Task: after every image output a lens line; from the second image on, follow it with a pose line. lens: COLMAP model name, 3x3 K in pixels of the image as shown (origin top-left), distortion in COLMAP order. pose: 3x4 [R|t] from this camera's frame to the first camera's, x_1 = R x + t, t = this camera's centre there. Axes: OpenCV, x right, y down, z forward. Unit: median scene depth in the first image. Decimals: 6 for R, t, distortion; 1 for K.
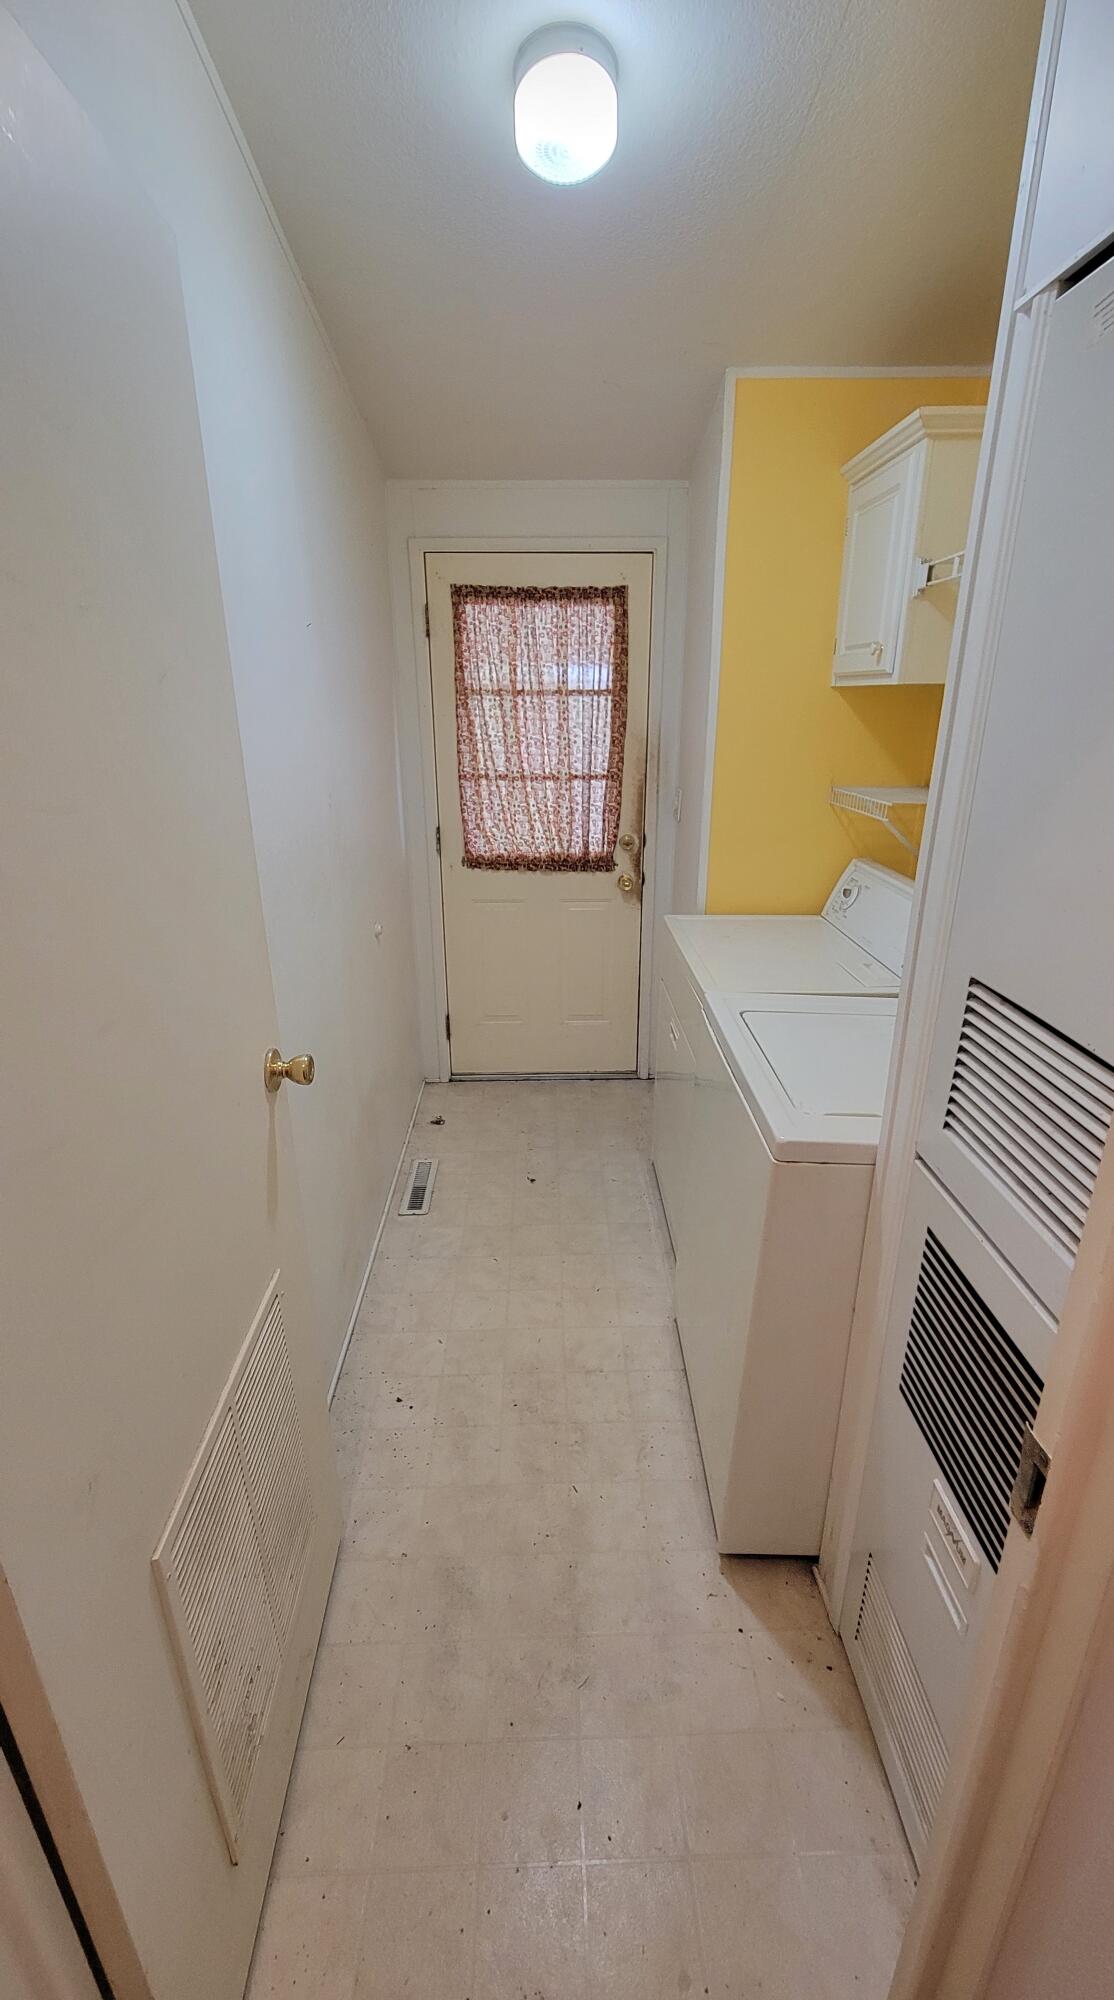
lens RADIAL K [[816.9, 0, 544.3], [0, 816.9, 994.0], [0, 0, 1]] dist [-0.001602, -0.000061]
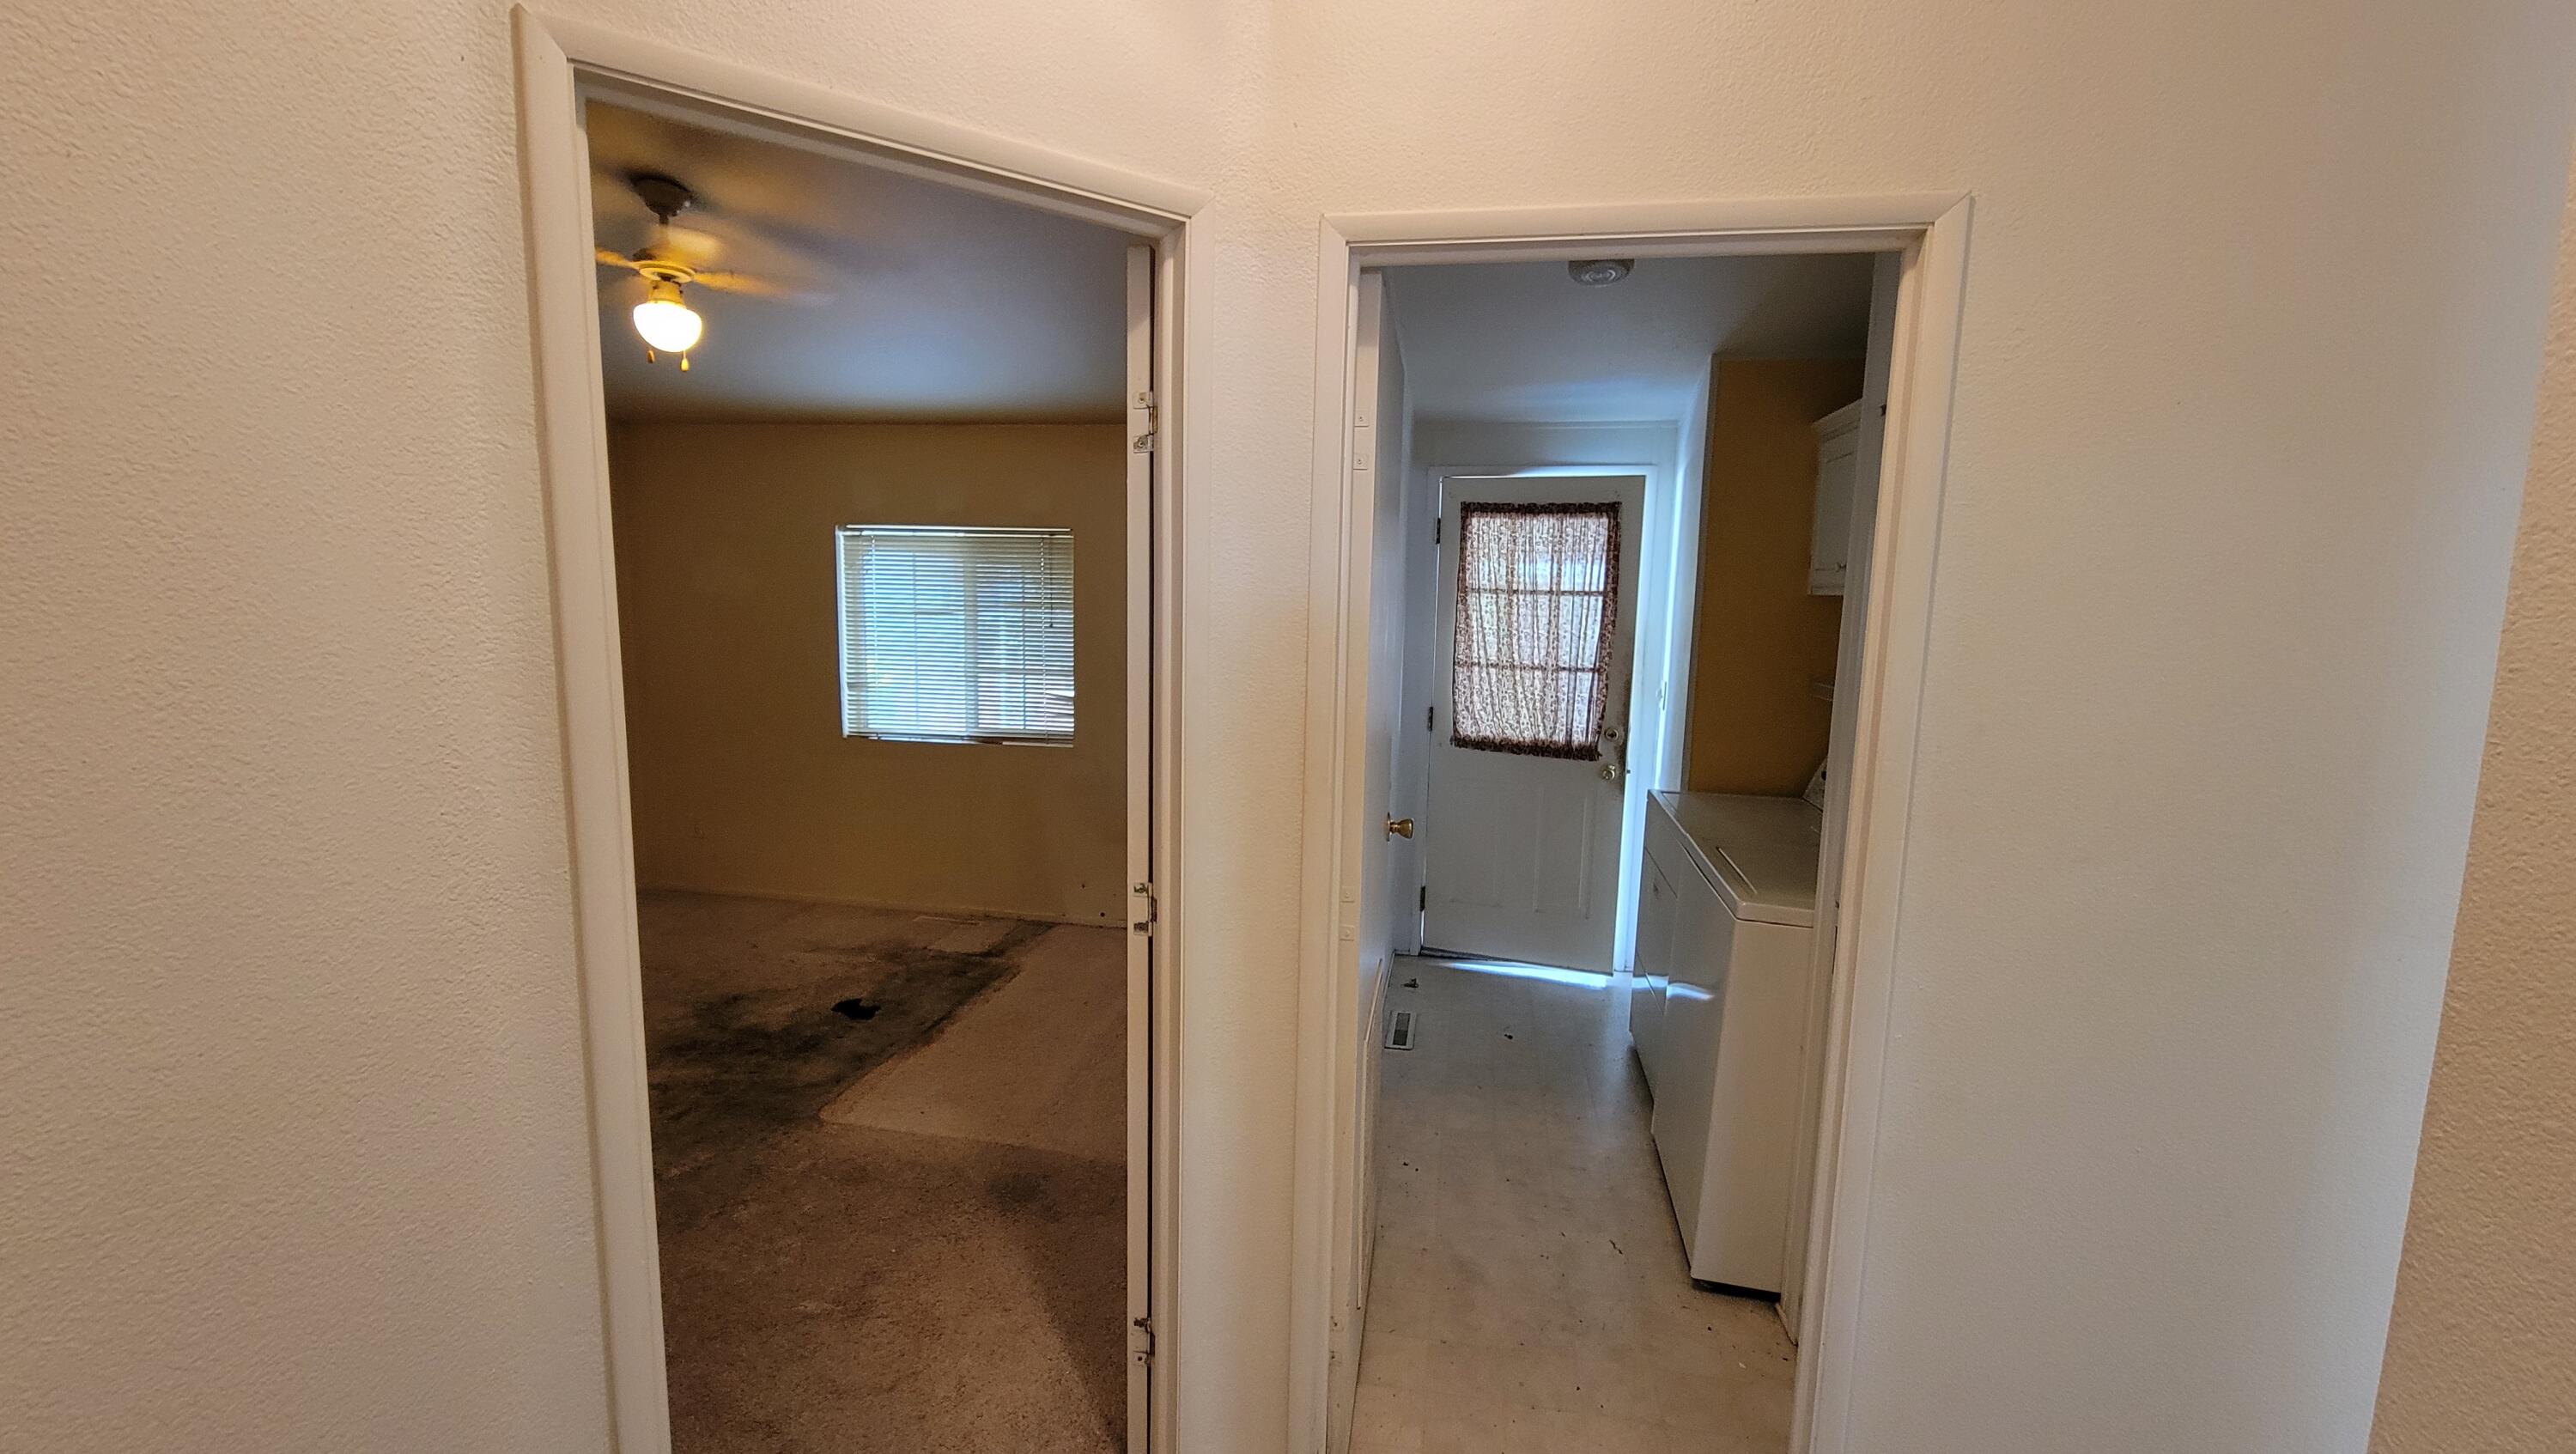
lens RADIAL K [[1044.0, 0, 1244.6], [0, 1044.0, 730.2], [0, 0, 1]] dist [-0.000299, -0.000015]
pose [[0.973987, 0.054487, -0.219955, -0.063919], [-0.099392, 0.975031, -0.198586, 0.125828], [0.203643, 0.215282, 0.955083, -0.370114]]
